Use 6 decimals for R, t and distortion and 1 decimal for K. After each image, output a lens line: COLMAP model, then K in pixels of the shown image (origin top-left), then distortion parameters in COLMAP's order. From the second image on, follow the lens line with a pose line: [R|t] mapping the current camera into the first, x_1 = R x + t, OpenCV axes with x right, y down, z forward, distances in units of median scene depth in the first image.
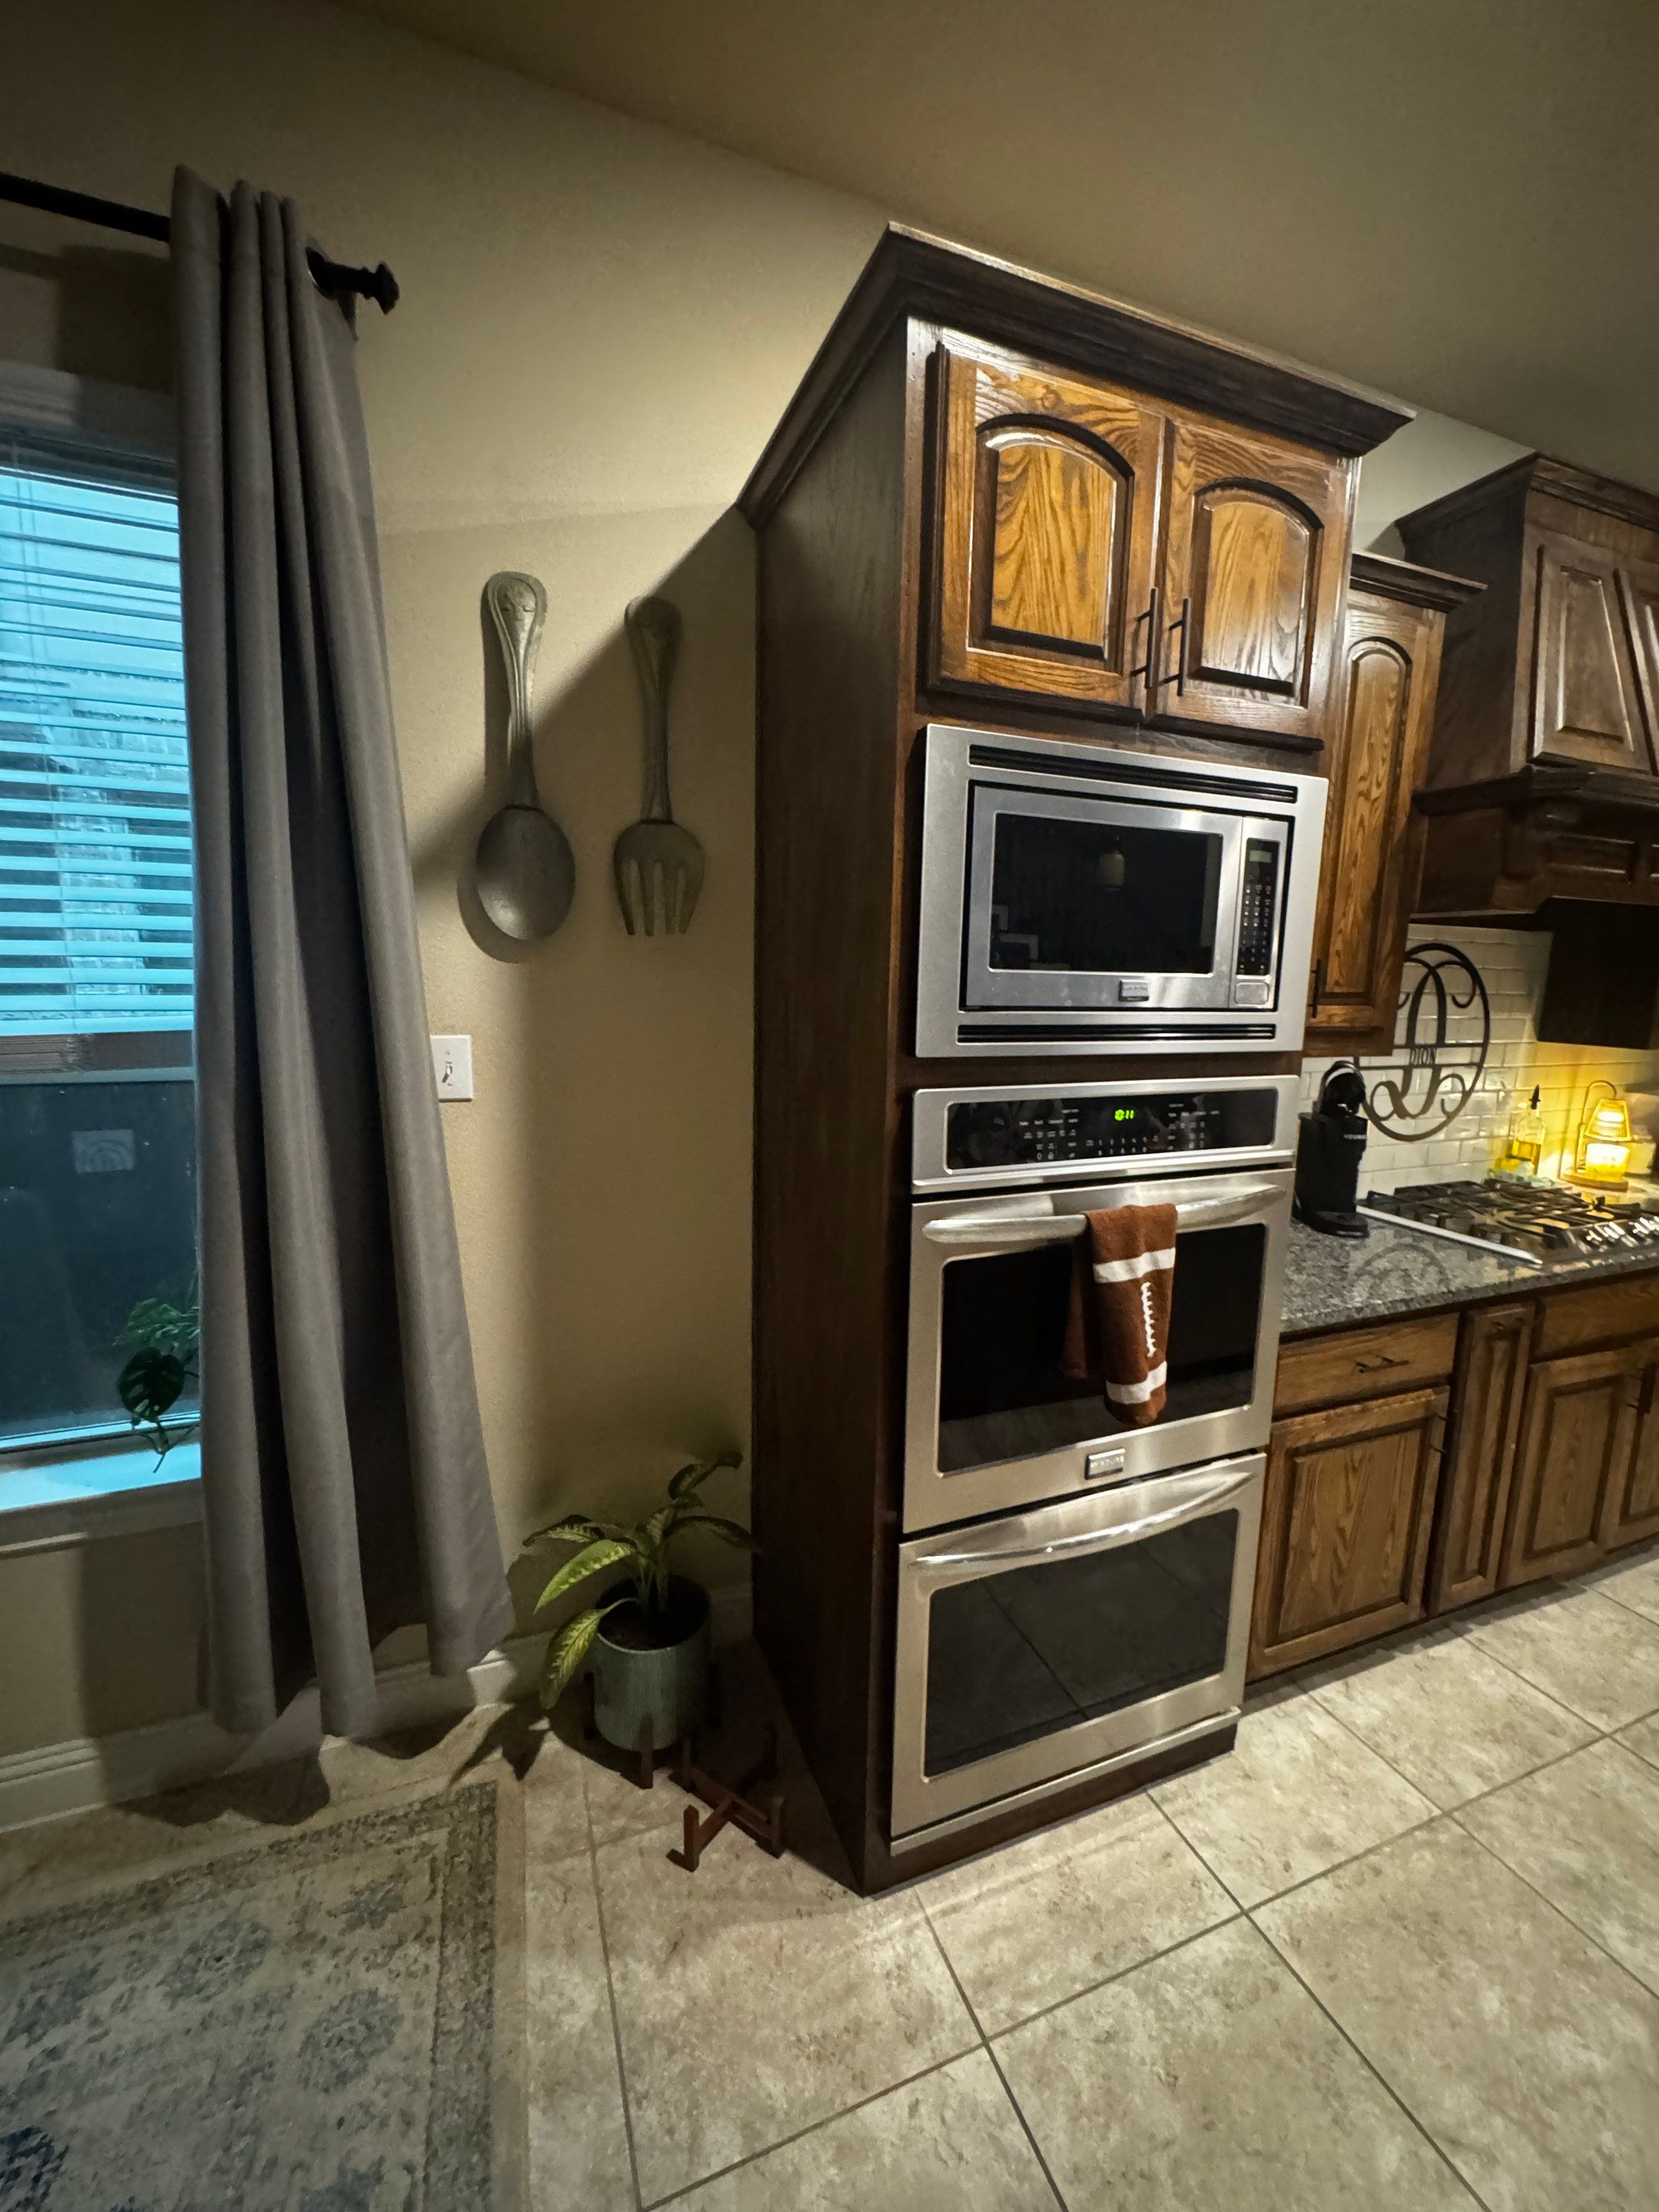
lens RADIAL K [[880.5, 0, 832.7], [0, 880.5, 1105.5], [0, 0, 1]] dist [-0.002386, 0.000503]
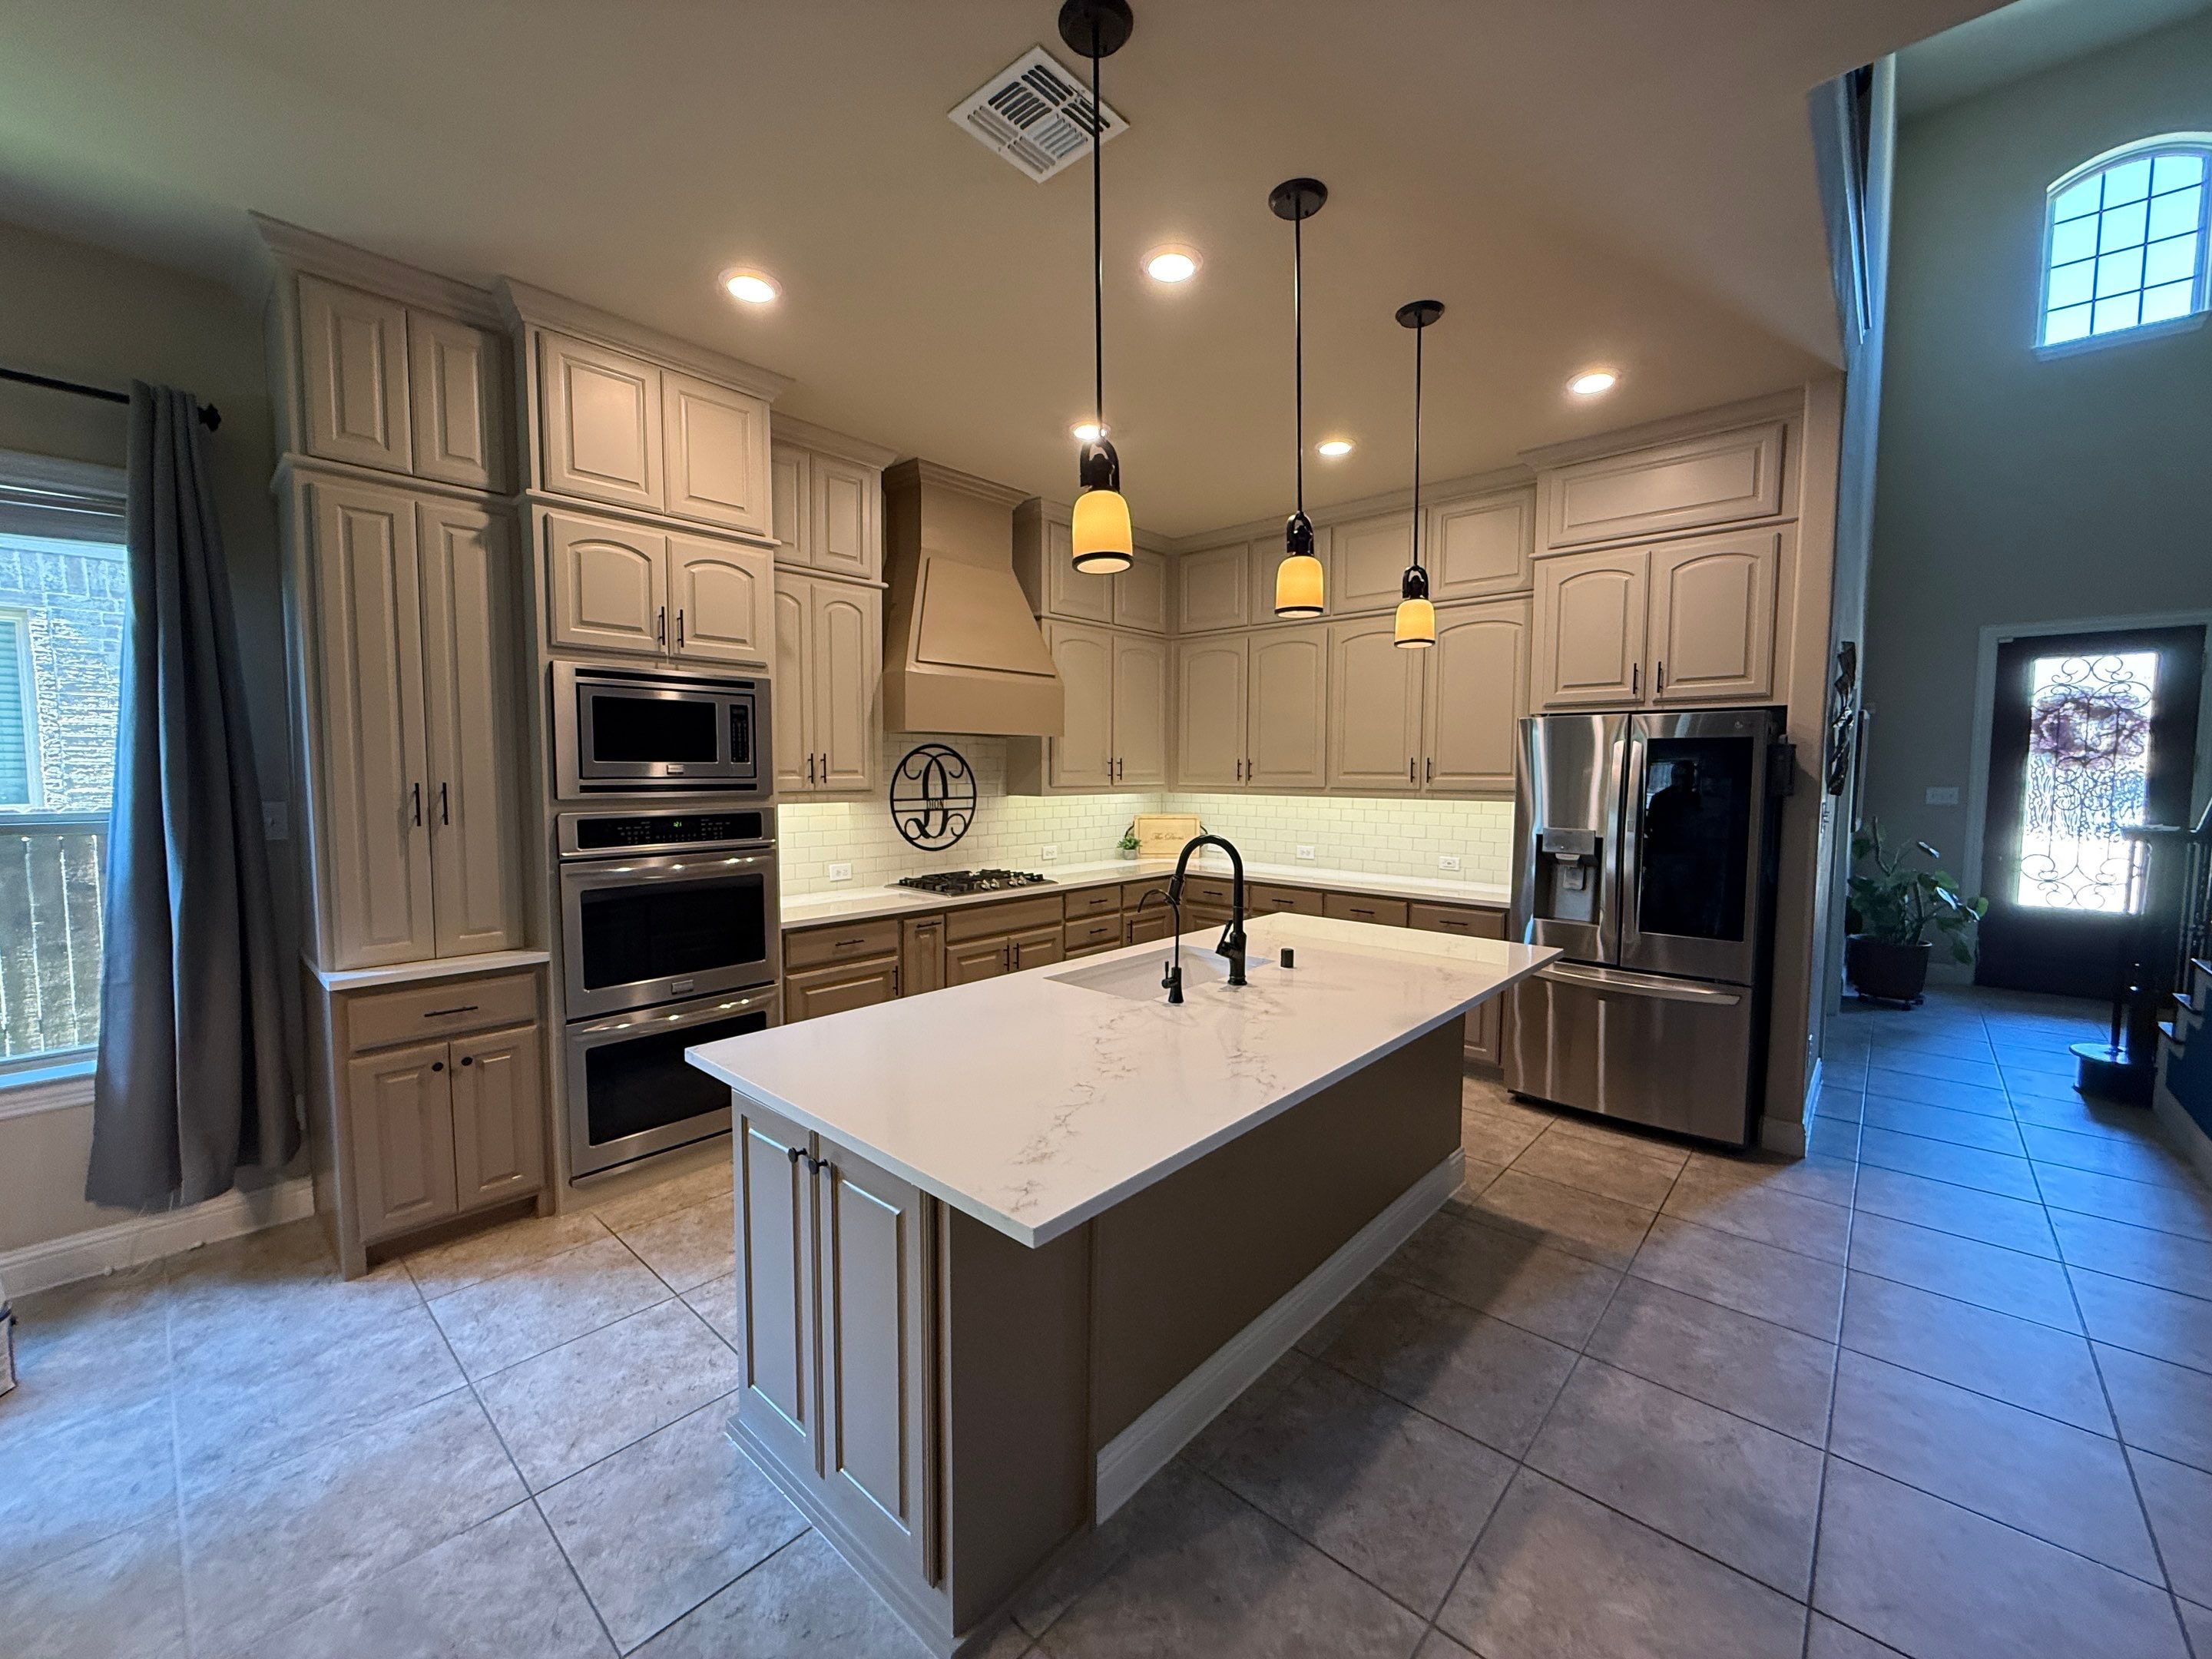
lens RADIAL K [[880.5, 0, 1097.6], [0, 880.5, 827.7], [0, 0, 1]] dist [-0.002386, 0.000503]
pose [[0.899322, -0.045213, 0.434943, 0.267529], [0.077723, 0.995330, -0.057240, 0.192970], [-0.430324, 0.085282, 0.898637, -1.240951]]
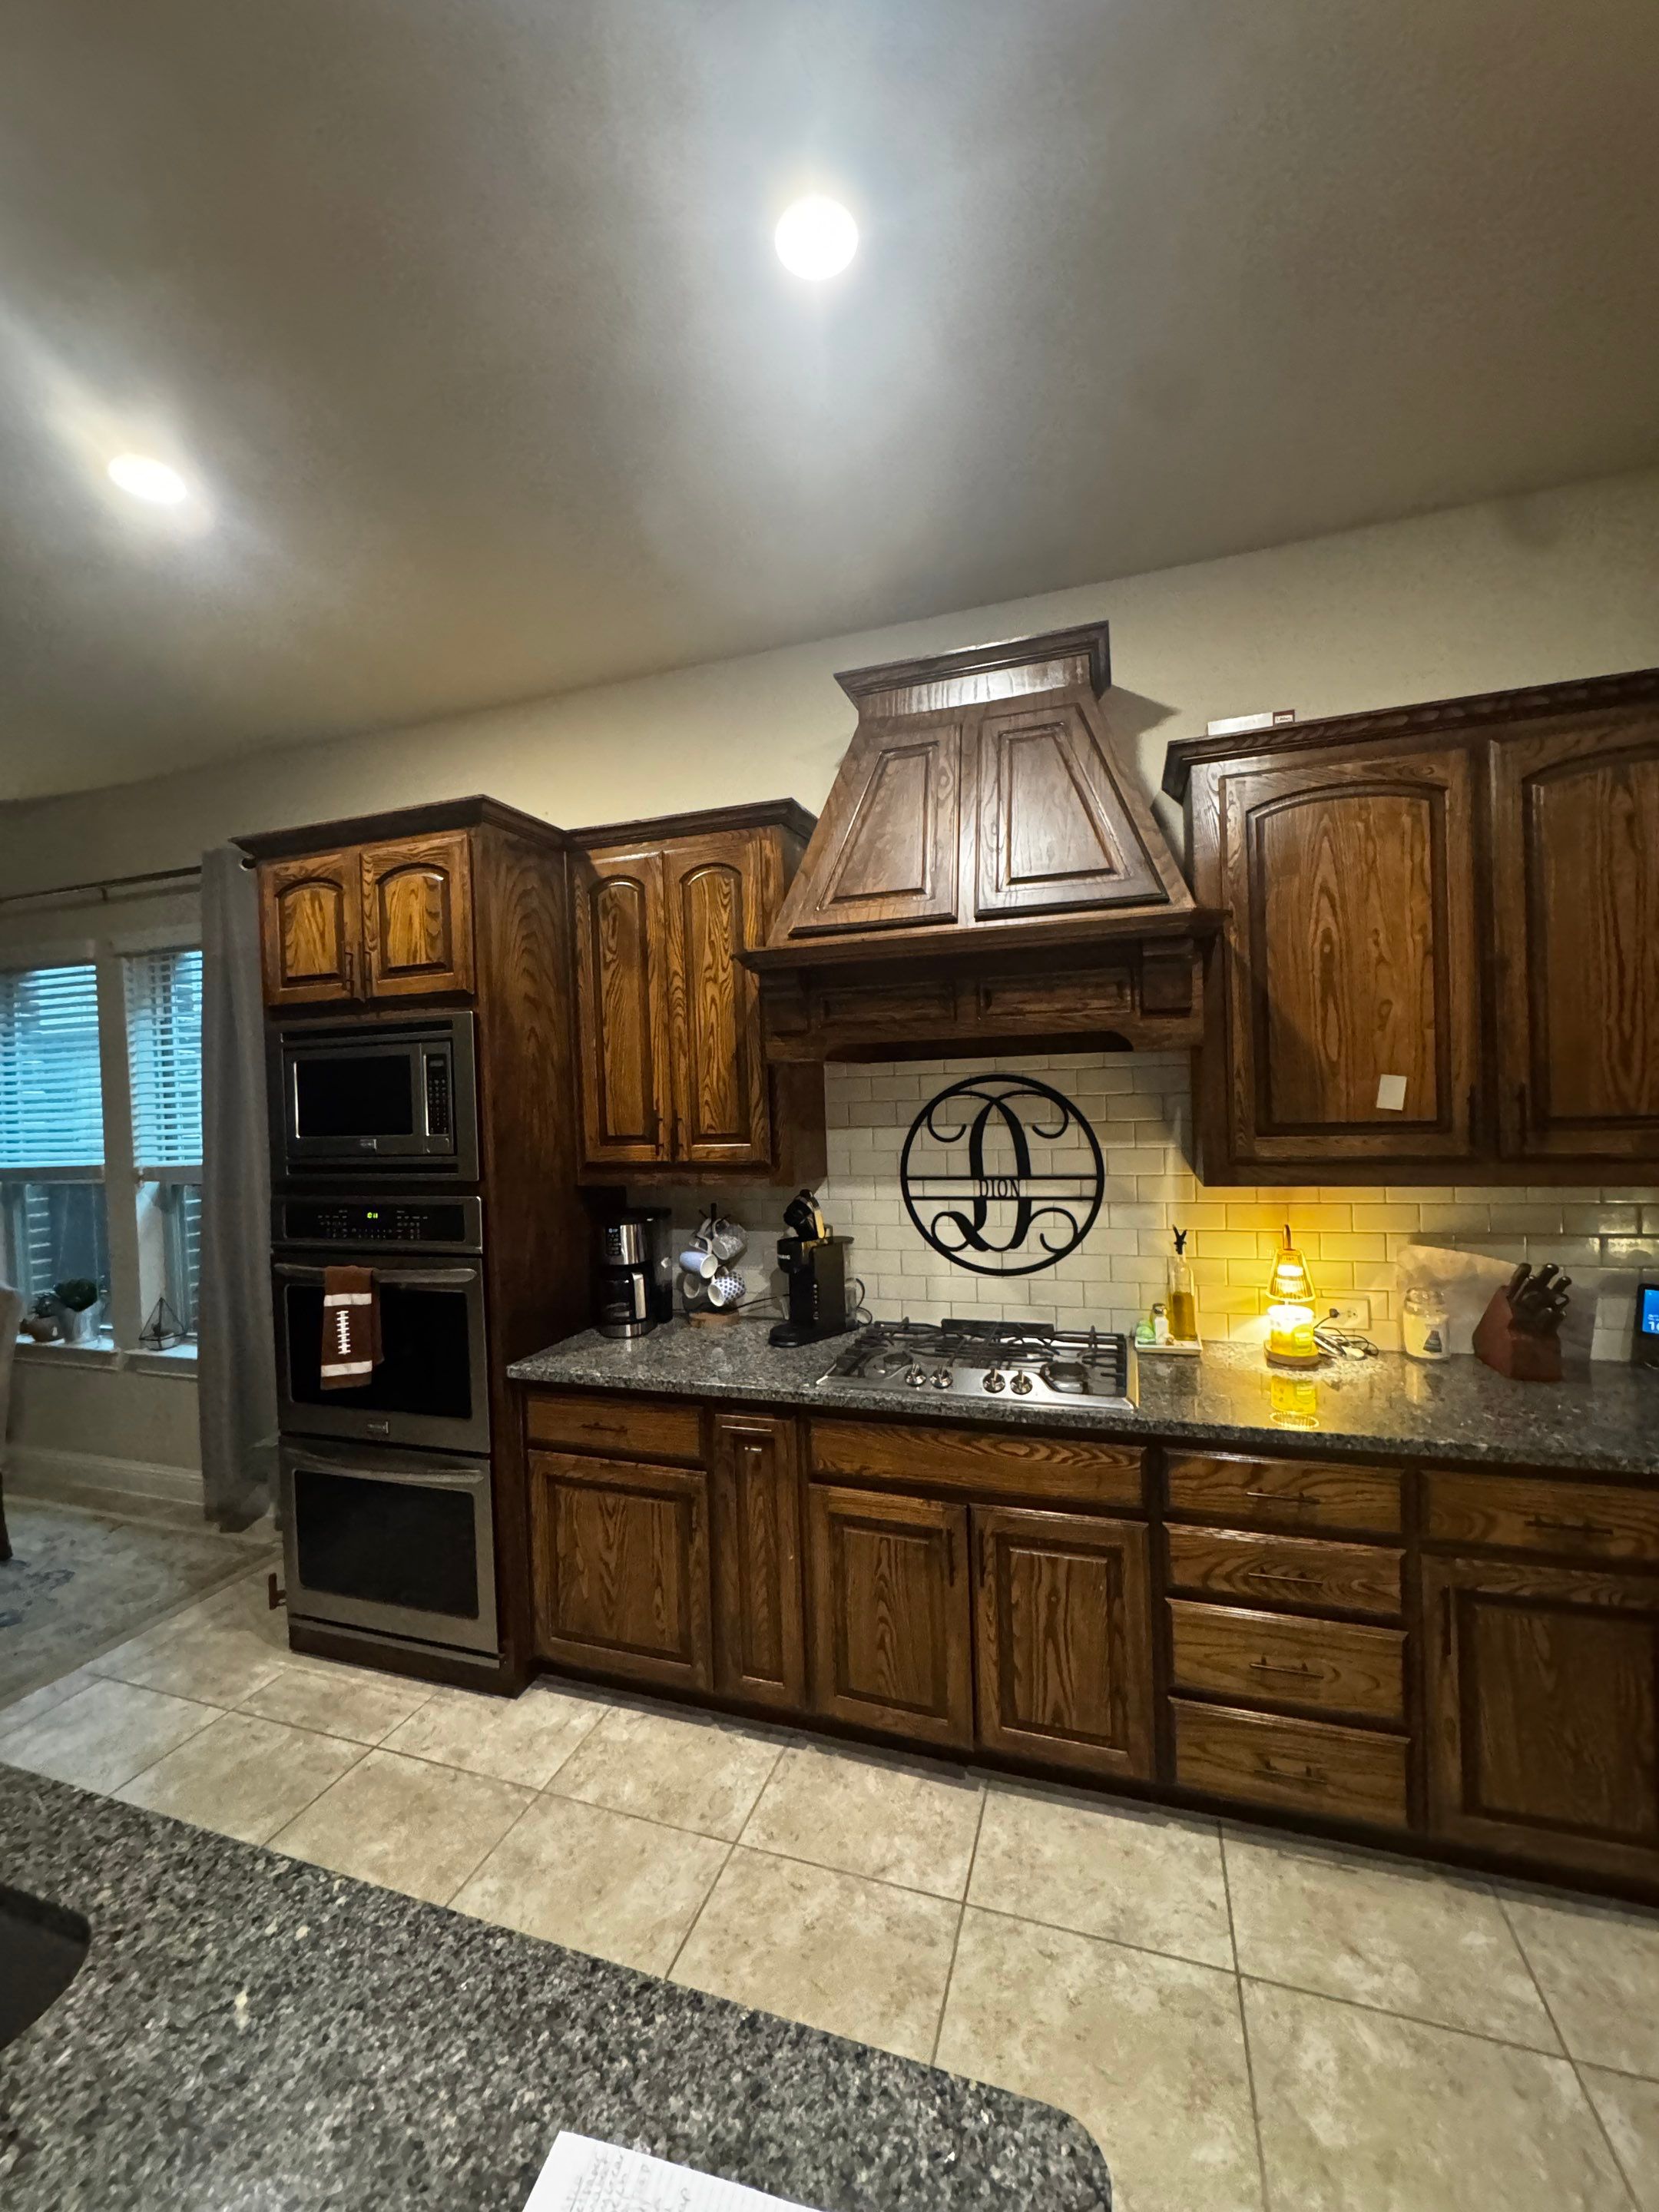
lens RADIAL K [[880.5, 0, 835.2], [0, 880.5, 1105.7], [0, 0, 1]] dist [-0.002386, 0.000503]
pose [[0.764110, -0.036957, -0.644026, 1.810511], [-0.046544, 0.992597, -0.112182, -0.043956], [0.643404, 0.115695, 0.756734, 0.200173]]
